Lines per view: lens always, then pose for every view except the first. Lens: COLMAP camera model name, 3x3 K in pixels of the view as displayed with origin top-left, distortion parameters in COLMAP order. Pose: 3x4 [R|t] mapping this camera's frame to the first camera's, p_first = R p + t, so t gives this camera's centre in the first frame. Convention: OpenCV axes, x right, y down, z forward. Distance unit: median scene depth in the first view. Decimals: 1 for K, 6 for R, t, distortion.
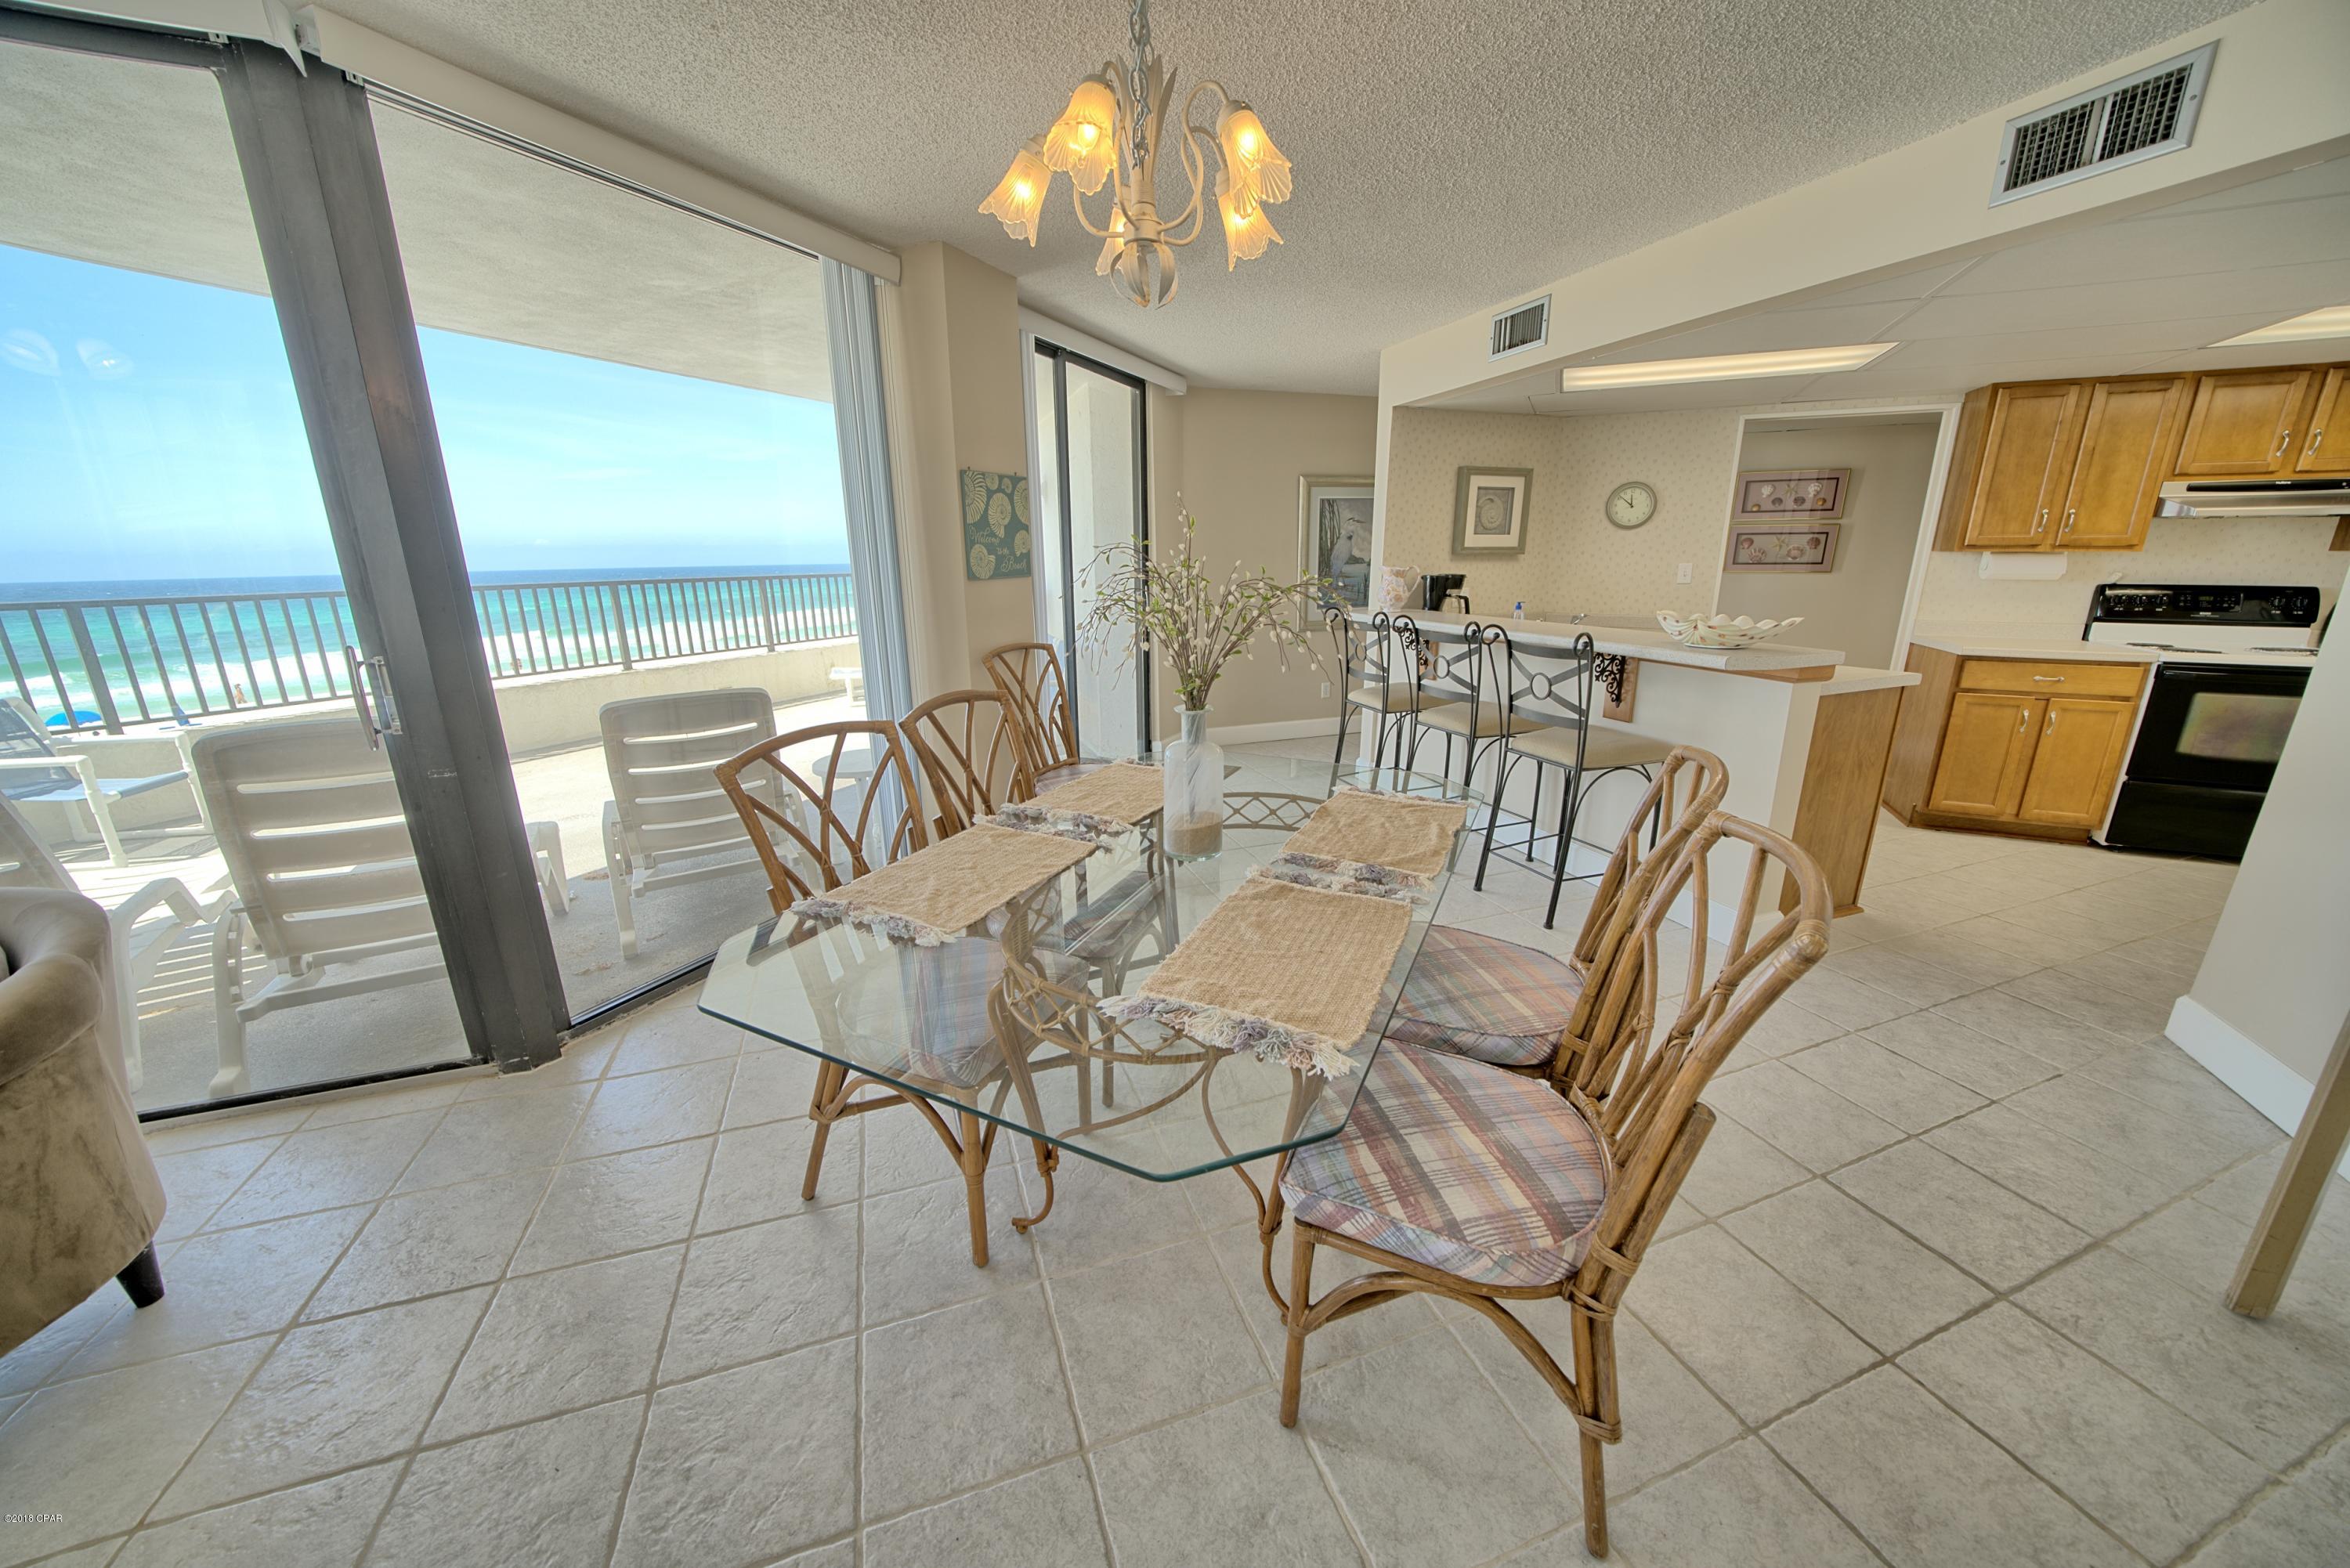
lens RADIAL K [[809.4, 0, 1170.4], [0, 809.4, 777.6], [0, 0, 1]] dist [-0.026507, 0.002669]
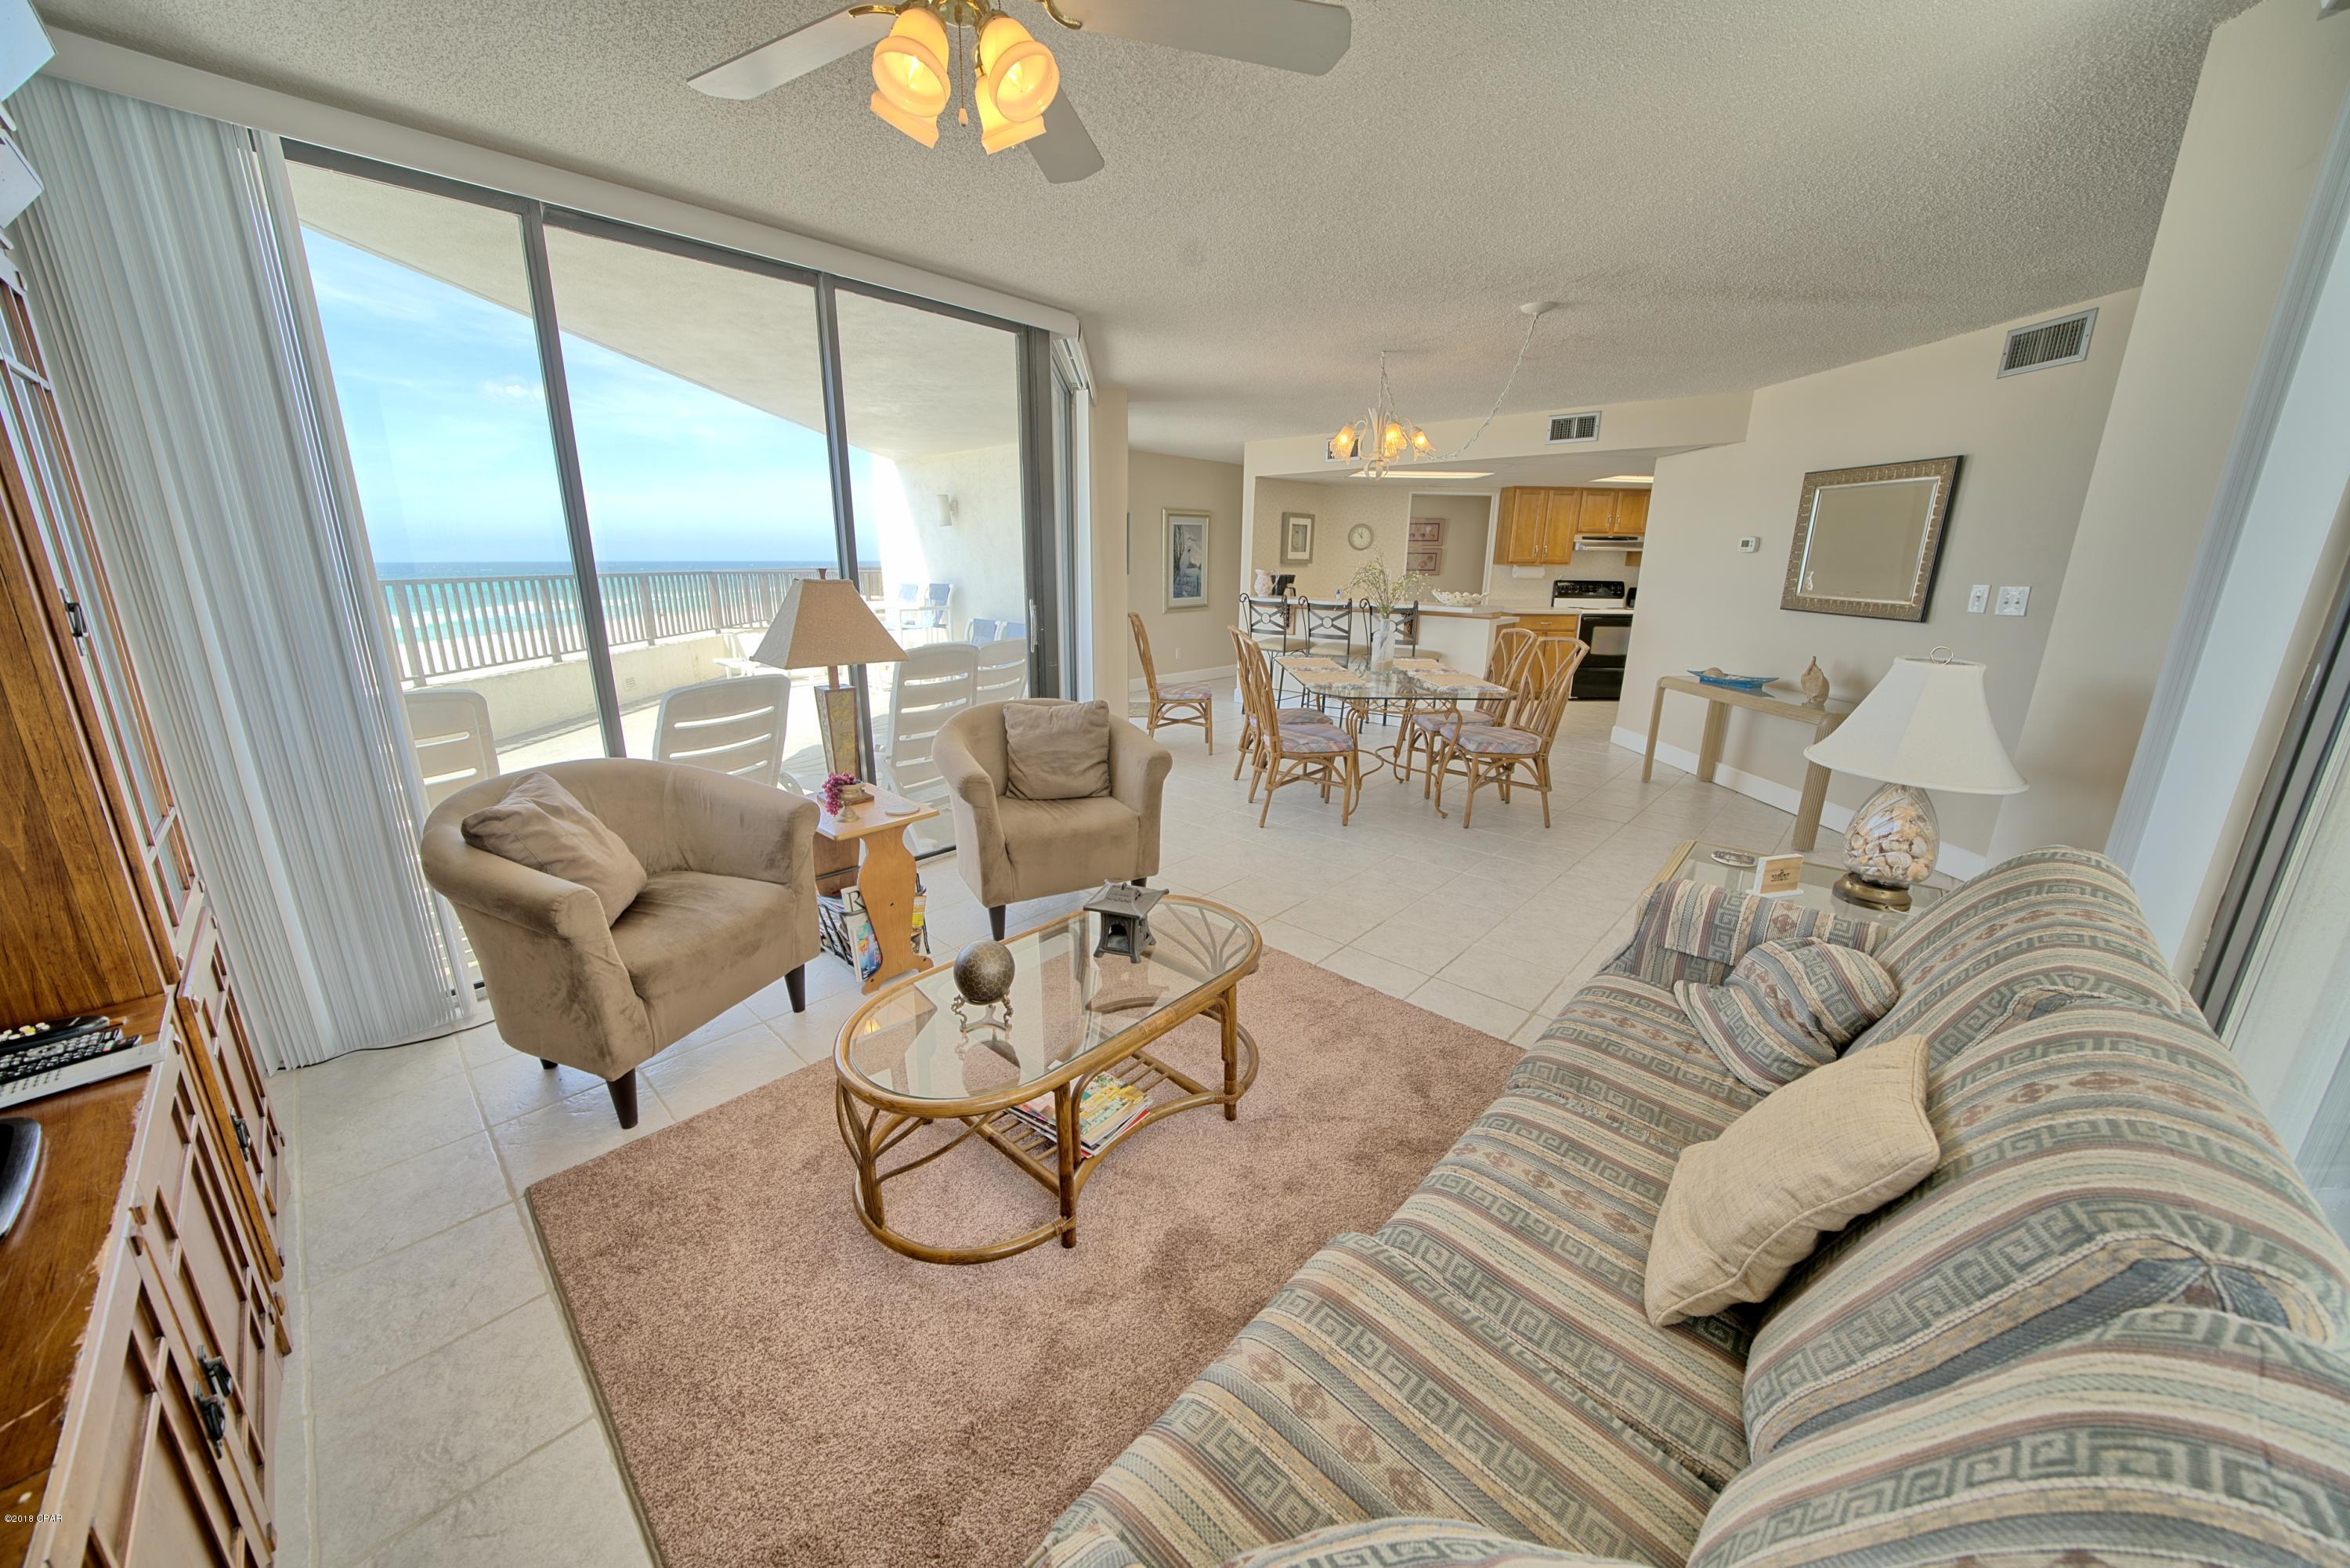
lens RADIAL K [[809.4, 0, 1170.4], [0, 809.4, 777.6], [0, 0, 1]] dist [-0.026507, 0.002669]
pose [[0.885831, -0.103927, 0.452220, -0.845106], [0.106351, 0.994125, 0.020138, 0.141822], [-0.451656, 0.030255, 0.891679, -0.499288]]
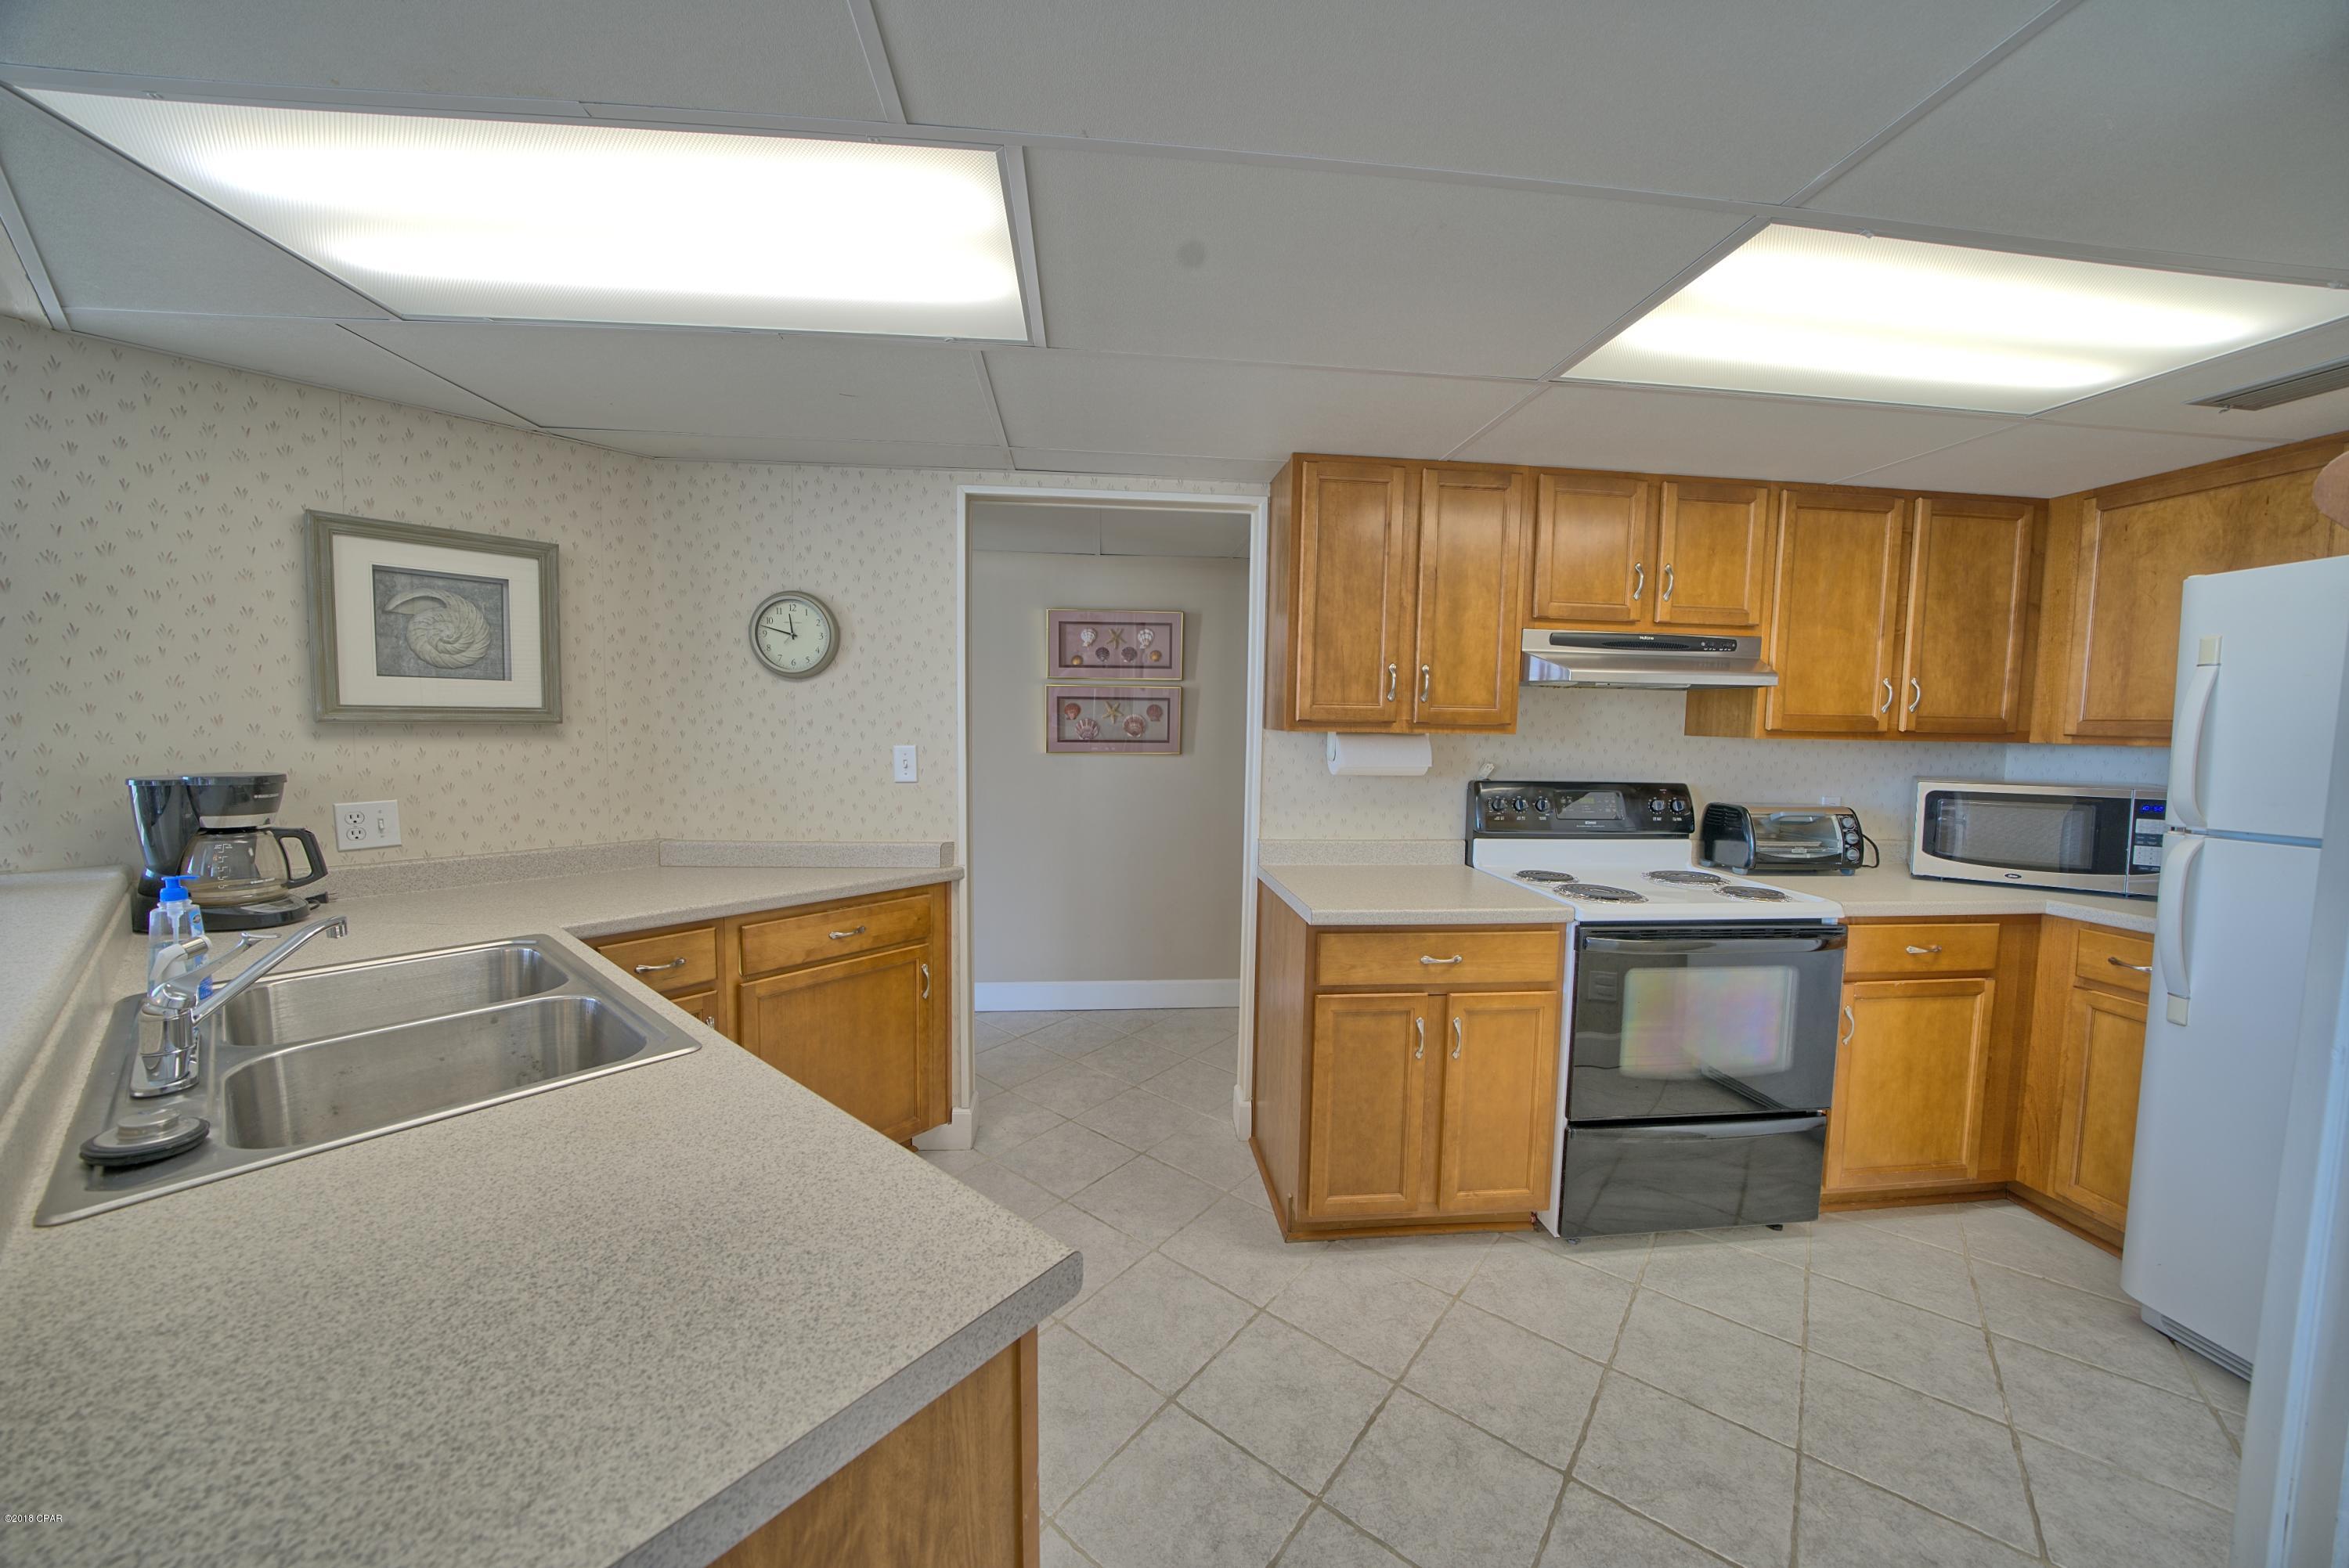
lens RADIAL K [[809.0, 0, 1169.9], [0, 809.0, 777.7], [0, 0, 1]] dist [-0.026507, 0.002669]
pose [[0.859222, -0.011760, 0.511468, 0.651254], [0.110487, 0.980409, -0.163068, -0.174801], [-0.499531, 0.196622, 0.843688, 0.579622]]
